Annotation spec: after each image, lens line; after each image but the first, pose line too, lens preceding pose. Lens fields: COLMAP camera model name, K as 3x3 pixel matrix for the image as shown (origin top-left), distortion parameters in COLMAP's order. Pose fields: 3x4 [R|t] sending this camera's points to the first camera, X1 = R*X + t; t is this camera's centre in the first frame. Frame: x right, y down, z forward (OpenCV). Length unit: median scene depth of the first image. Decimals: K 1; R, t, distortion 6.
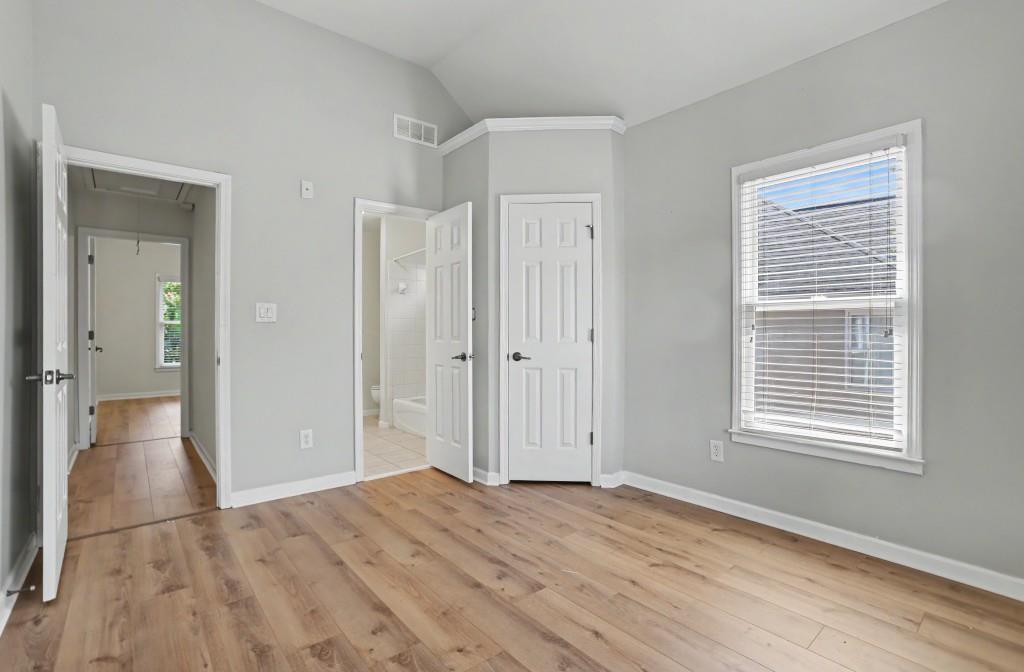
lens RADIAL K [[472.5, 0, 512.0], [0, 472.5, 336.0], [0, 0, 1]] dist [-0.057279, 0.024681]
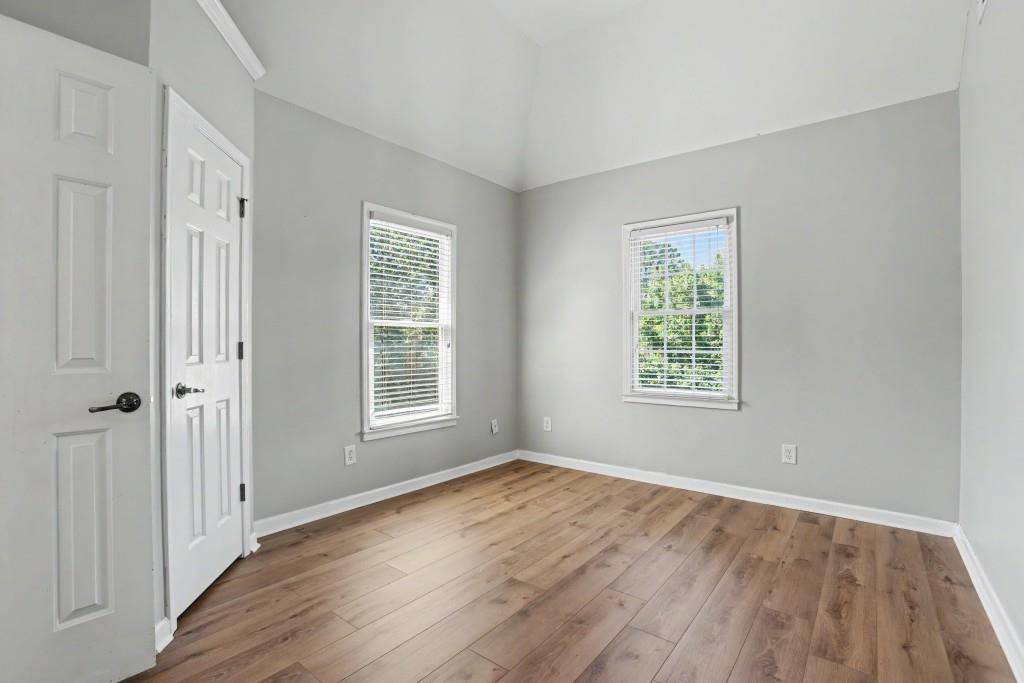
lens RADIAL K [[477.6, 0, 512.0], [0, 477.6, 341.5], [0, 0, 1]] dist [-0.017236, 0.000595]
pose [[-0.195215, 0.001043, 0.980760, -0.805643], [0.004882, 0.999988, -0.000092, -0.016580], [-0.980748, 0.004770, -0.195217, 0.945902]]
